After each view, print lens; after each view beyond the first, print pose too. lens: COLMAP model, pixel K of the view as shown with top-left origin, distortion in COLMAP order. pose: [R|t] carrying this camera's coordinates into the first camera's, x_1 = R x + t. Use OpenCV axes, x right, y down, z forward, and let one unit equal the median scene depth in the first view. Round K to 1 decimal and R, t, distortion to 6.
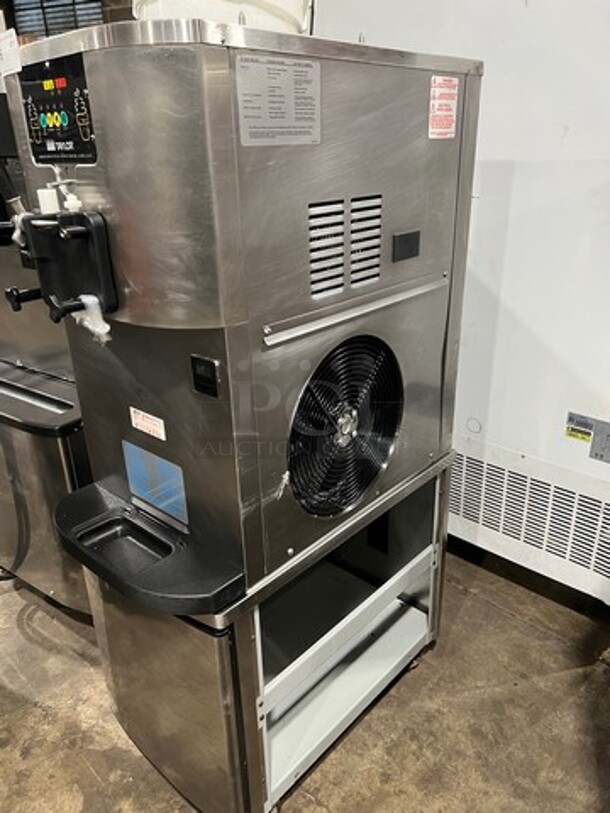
lens RADIAL K [[622.4, 0, 304.5], [0, 622.4, 405.1], [0, 0, 1]] dist [0.001975, -0.000433]
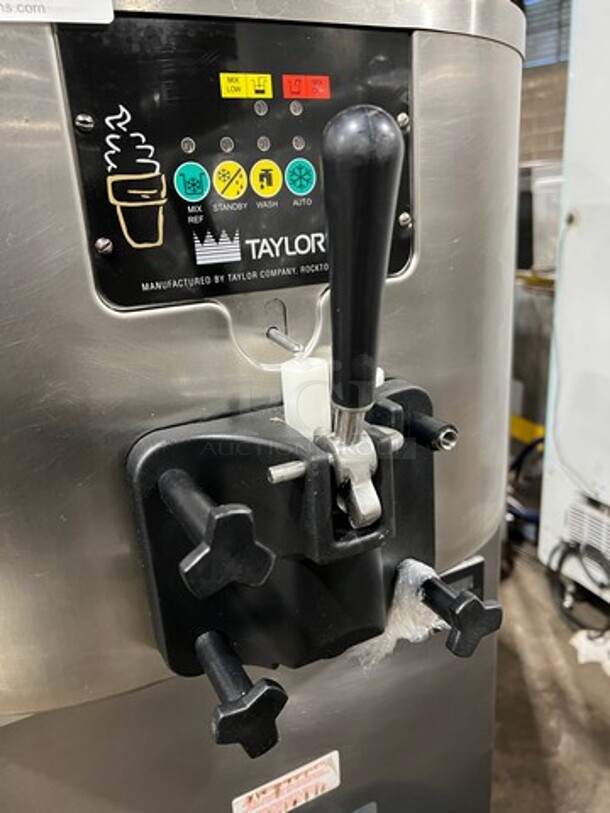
lens RADIAL K [[622.4, 0, 304.5], [0, 622.4, 409.3], [0, 0, 1]] dist [0.001975, -0.000433]
pose [[0.347252, -0.260019, 0.901003, -0.748895], [0.424525, 0.900291, 0.096199, -0.357606], [-0.836178, 0.349094, 0.423012, 0.862864]]
